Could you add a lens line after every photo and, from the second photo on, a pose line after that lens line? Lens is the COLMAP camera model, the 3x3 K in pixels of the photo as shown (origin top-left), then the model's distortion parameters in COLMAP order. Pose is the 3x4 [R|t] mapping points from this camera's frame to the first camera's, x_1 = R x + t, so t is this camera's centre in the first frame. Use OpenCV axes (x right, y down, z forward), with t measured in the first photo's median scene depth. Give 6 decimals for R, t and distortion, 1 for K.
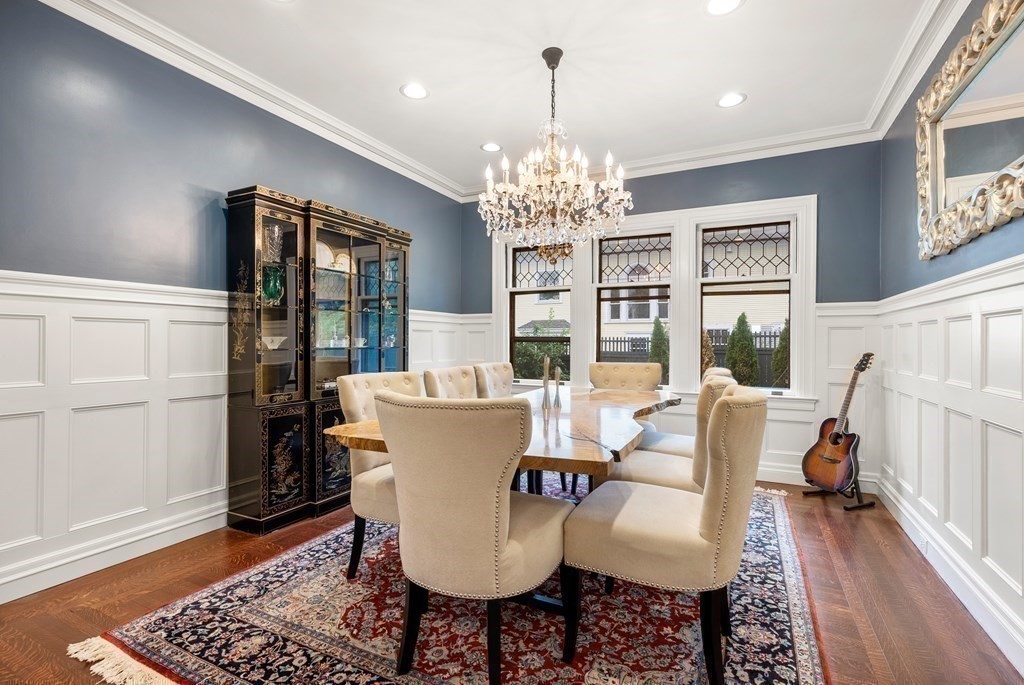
lens RADIAL K [[471.7, 0, 516.2], [0, 471.7, 342.4], [0, 0, 1]] dist [-0.003794, -0.000091]
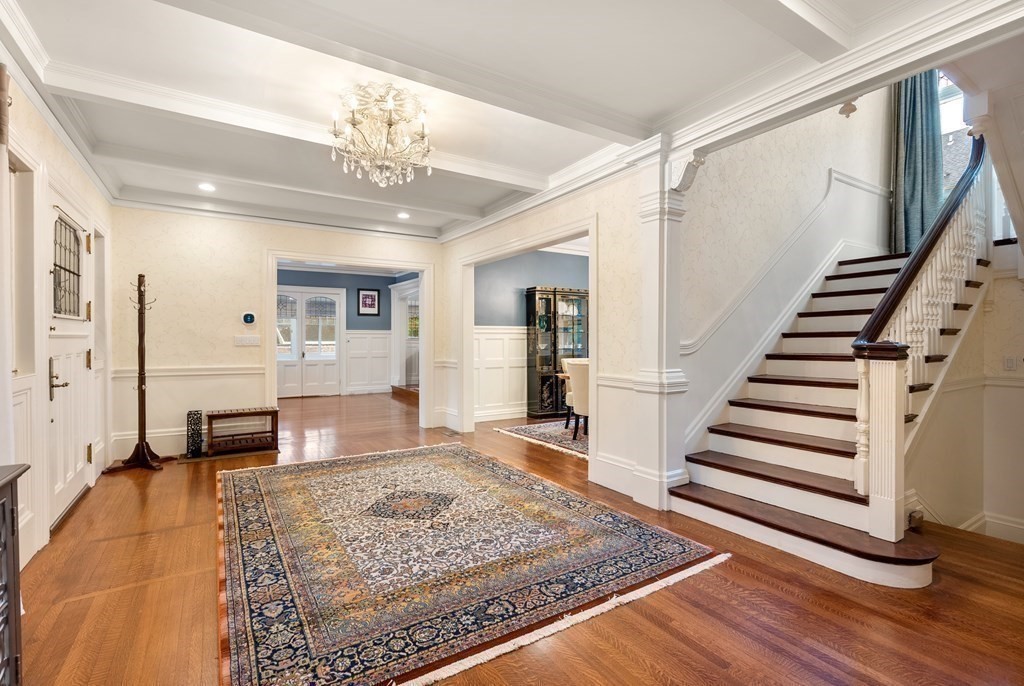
lens RADIAL K [[471.7, 0, 516.2], [0, 471.7, 342.9], [0, 0, 1]] dist [-0.003794, -0.000091]
pose [[0.852139, -0.005895, -0.523282, 0.688245], [0.004603, 0.999982, -0.003770, -0.009292], [0.523295, 0.000804, 0.852151, -1.230644]]
